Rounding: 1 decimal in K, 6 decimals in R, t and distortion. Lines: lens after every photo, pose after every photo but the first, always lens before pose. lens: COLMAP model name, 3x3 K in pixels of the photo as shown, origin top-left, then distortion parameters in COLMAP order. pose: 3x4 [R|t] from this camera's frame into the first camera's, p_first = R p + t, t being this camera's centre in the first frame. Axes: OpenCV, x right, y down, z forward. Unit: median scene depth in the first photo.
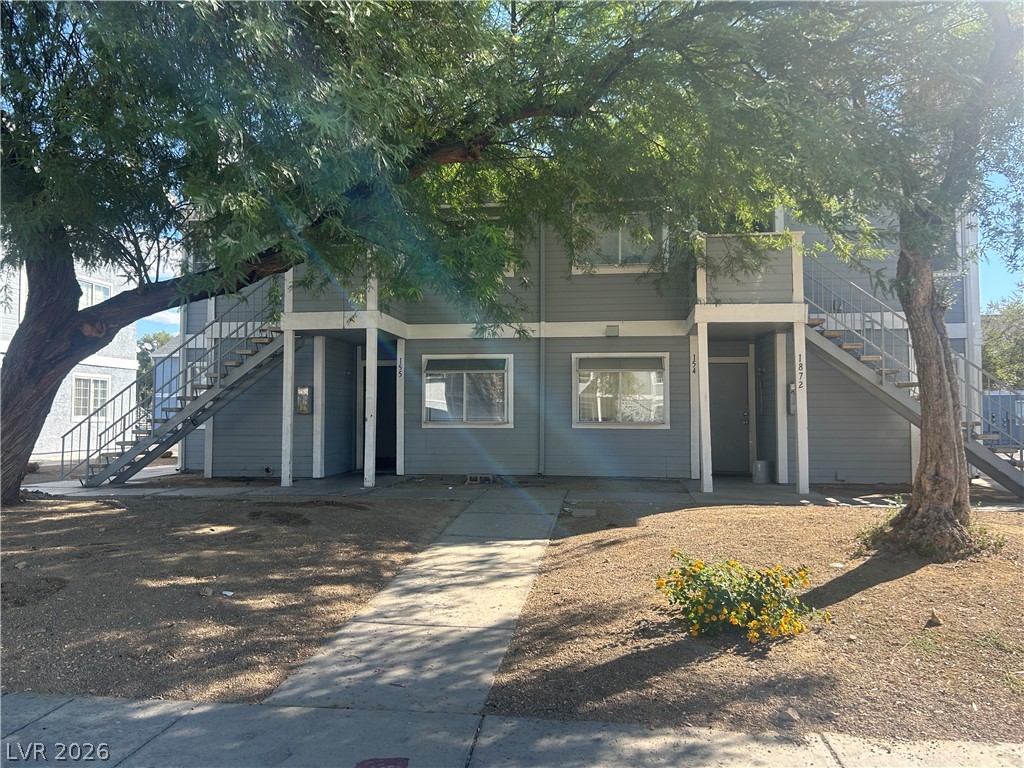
lens RADIAL K [[790.9, 0, 496.8], [0, 790.9, 386.4], [0, 0, 1]] dist [0.030896, -0.000196]
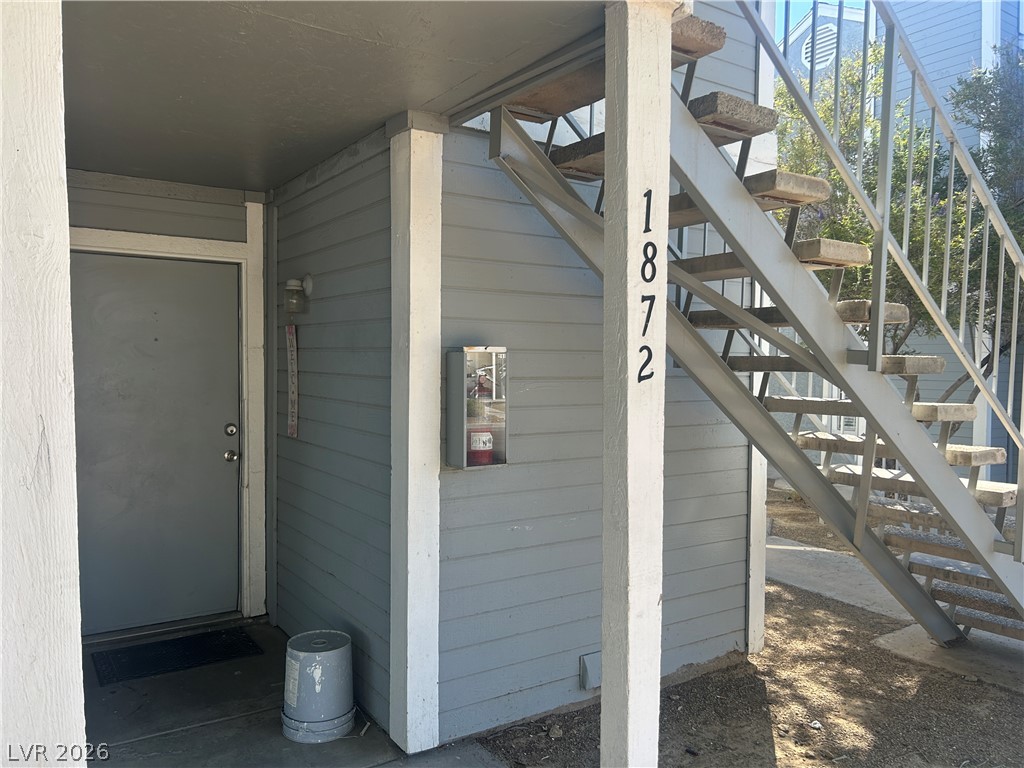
lens RADIAL K [[790.9, 0, 496.8], [0, 790.9, 386.4], [0, 0, 1]] dist [0.030896, -0.000196]
pose [[0.765326, -0.017594, 0.643402, 0.215696], [-0.034759, 0.997038, 0.068609, -0.007345], [-0.642704, -0.074872, 0.762447, 0.780886]]
